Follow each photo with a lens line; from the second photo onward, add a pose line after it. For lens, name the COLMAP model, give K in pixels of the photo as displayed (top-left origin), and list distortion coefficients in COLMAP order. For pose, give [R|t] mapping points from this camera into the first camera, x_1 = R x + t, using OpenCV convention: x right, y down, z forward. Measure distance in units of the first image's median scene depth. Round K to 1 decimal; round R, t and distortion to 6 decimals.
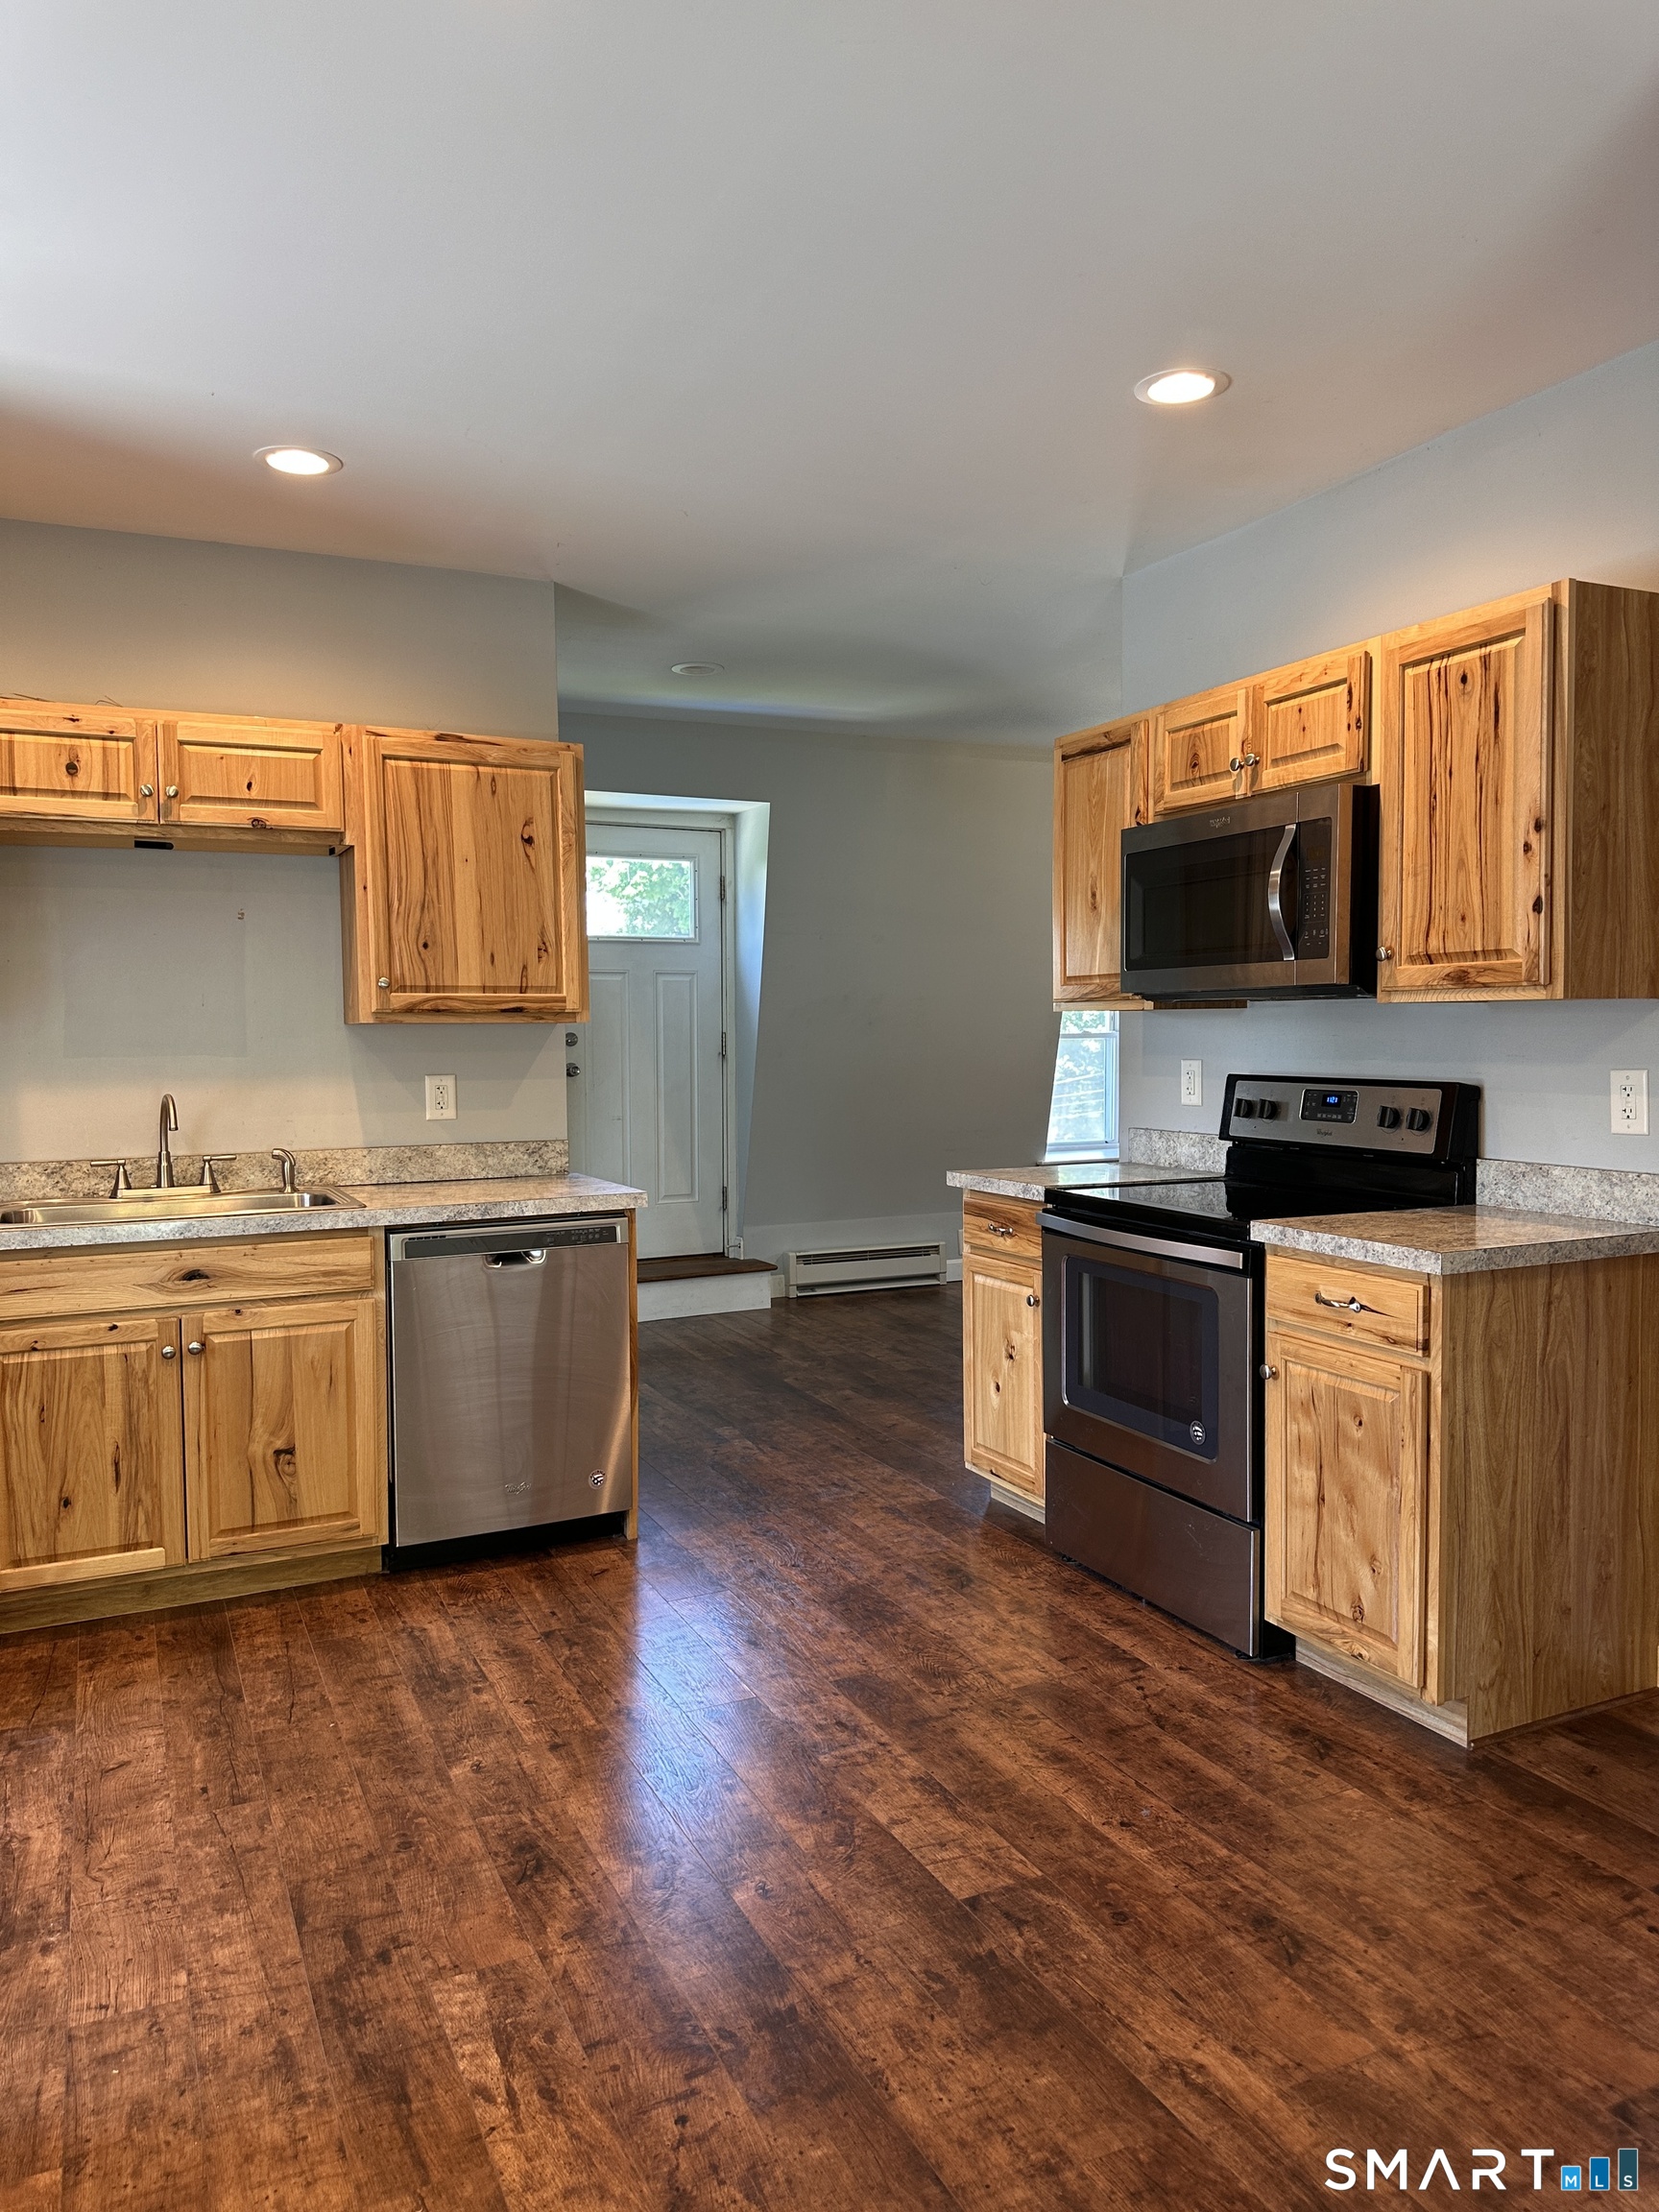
lens RADIAL K [[1573.4, 0, 840.6], [0, 1573.4, 1089.5], [0, 0, 1]] dist [0.055810, -0.073280]
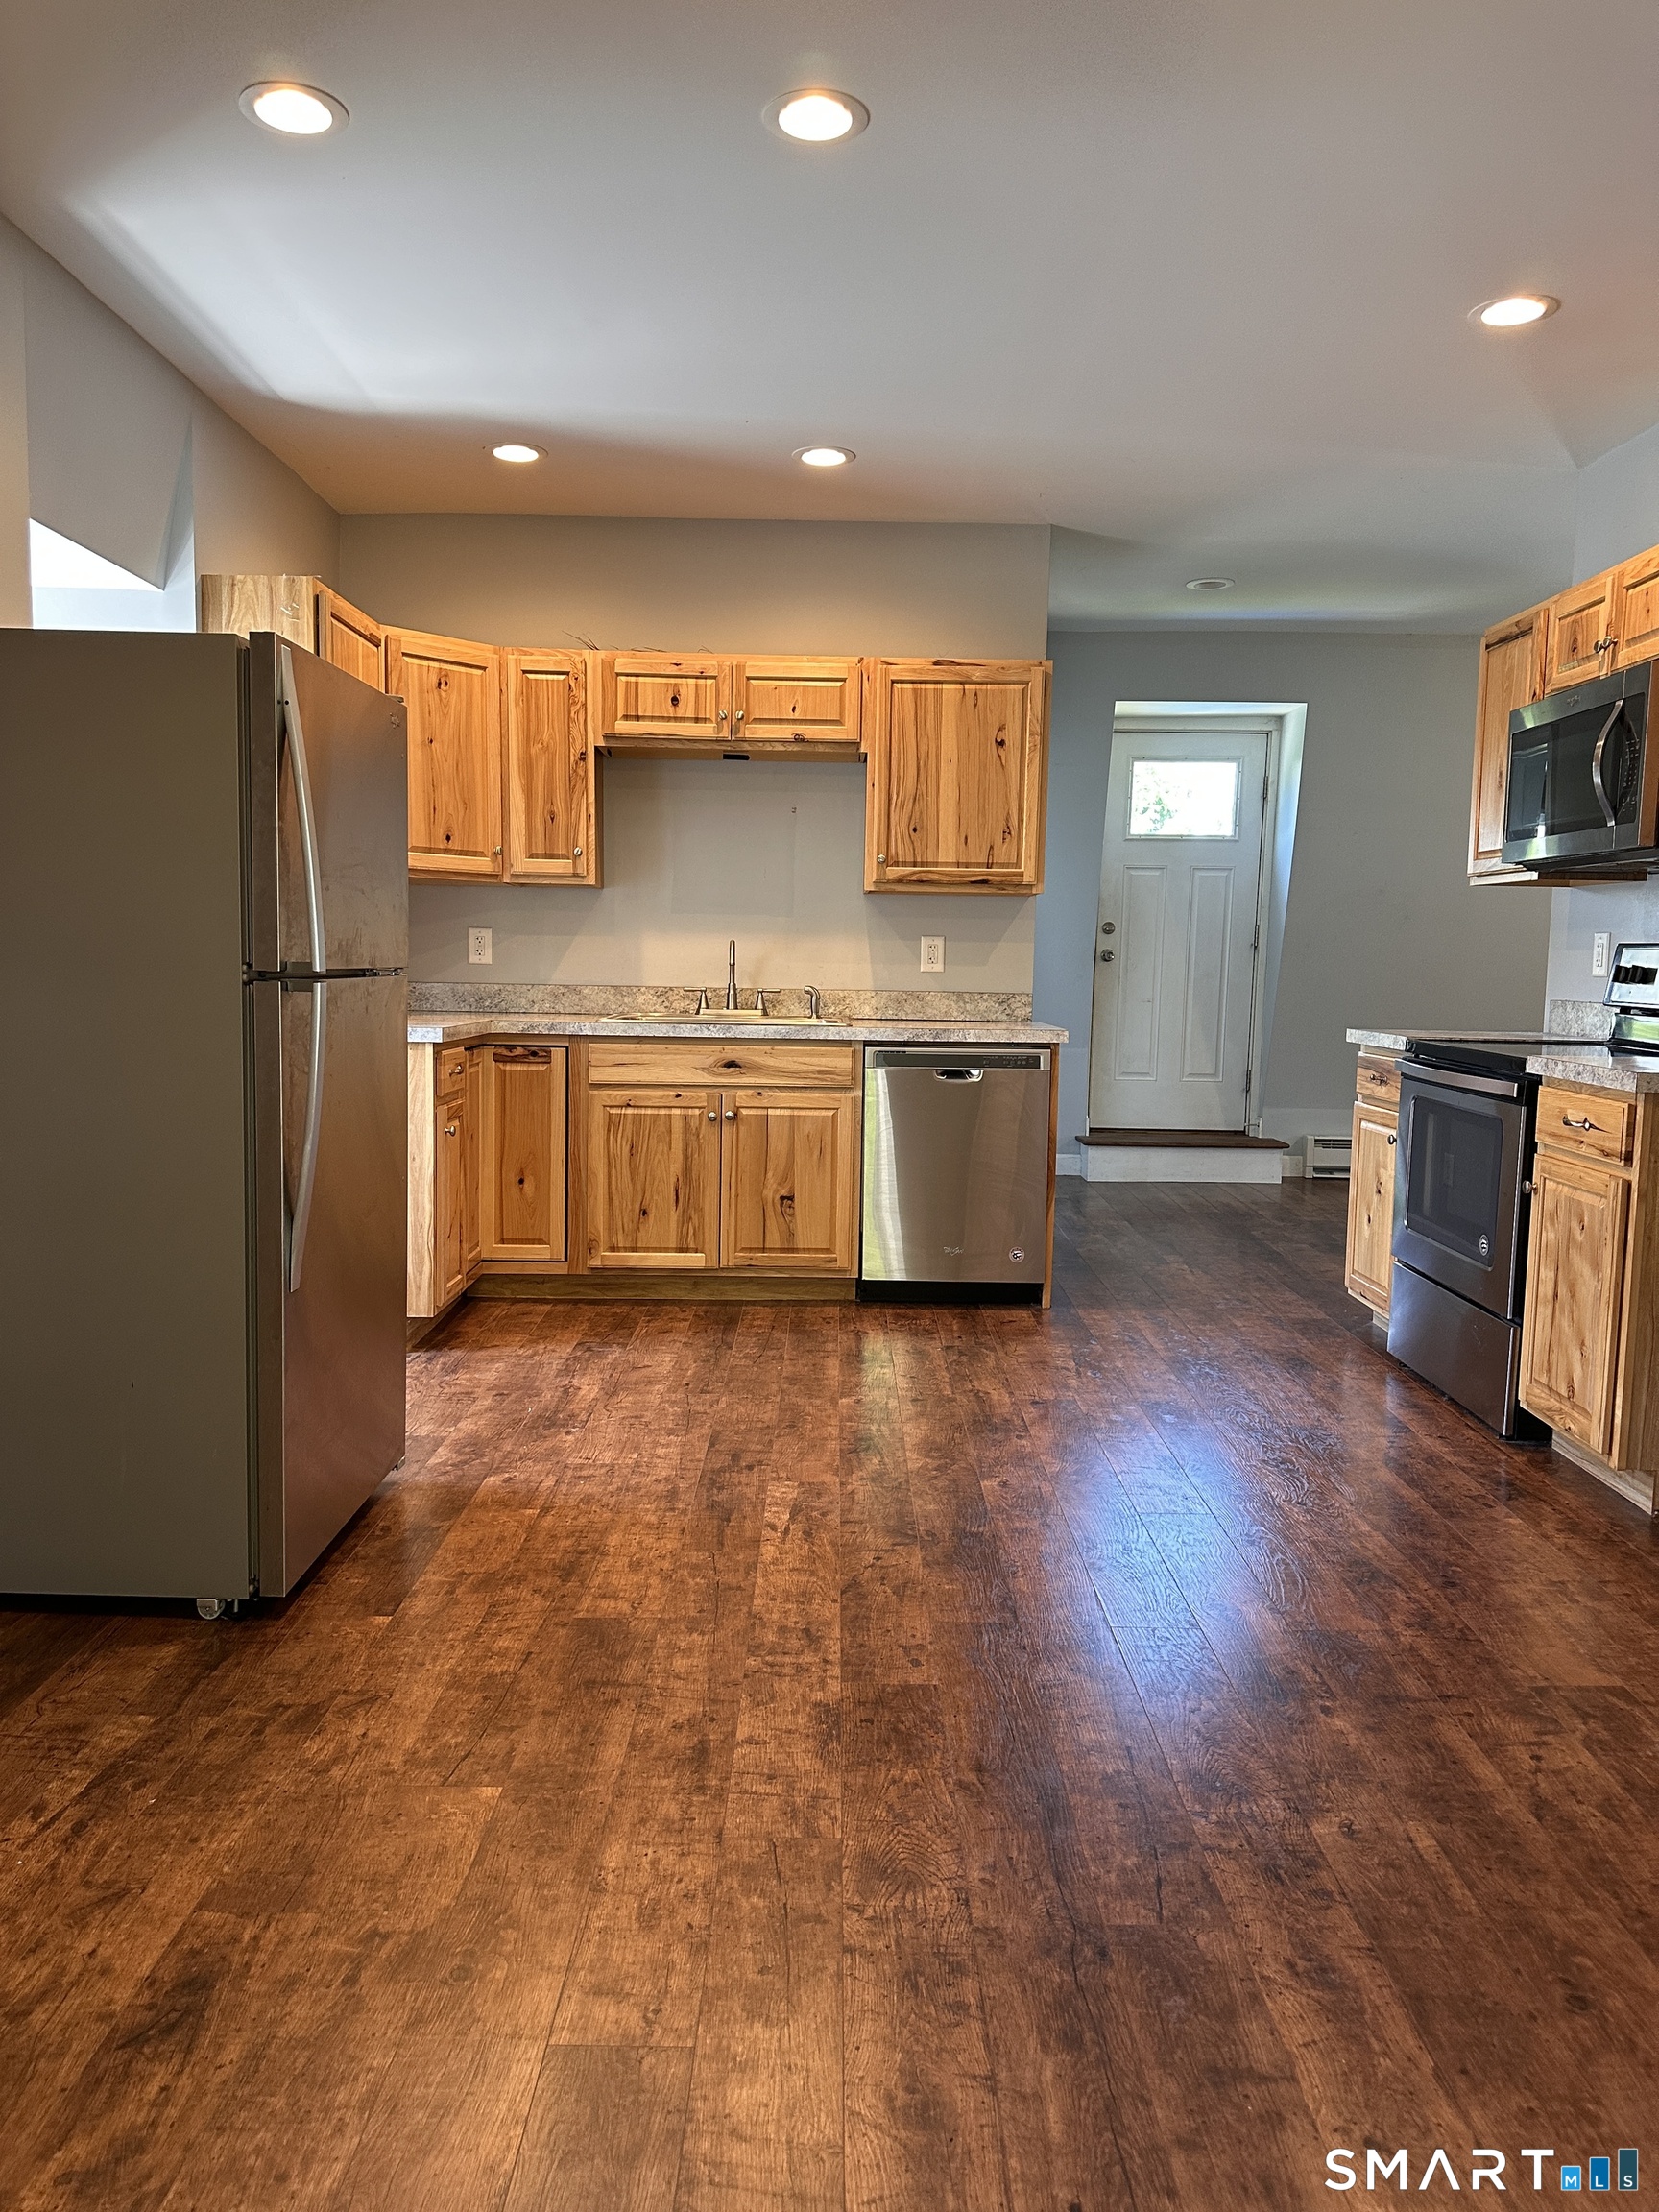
lens RADIAL K [[1573.4, 0, 827.0], [0, 1573.4, 1102.4], [0, 0, 1]] dist [0.055810, -0.073280]
pose [[0.900624, 0.066284, -0.429515, 0.266911], [-0.044689, 0.997187, 0.060183, 0.063147], [0.432296, -0.035008, 0.901052, -0.215030]]
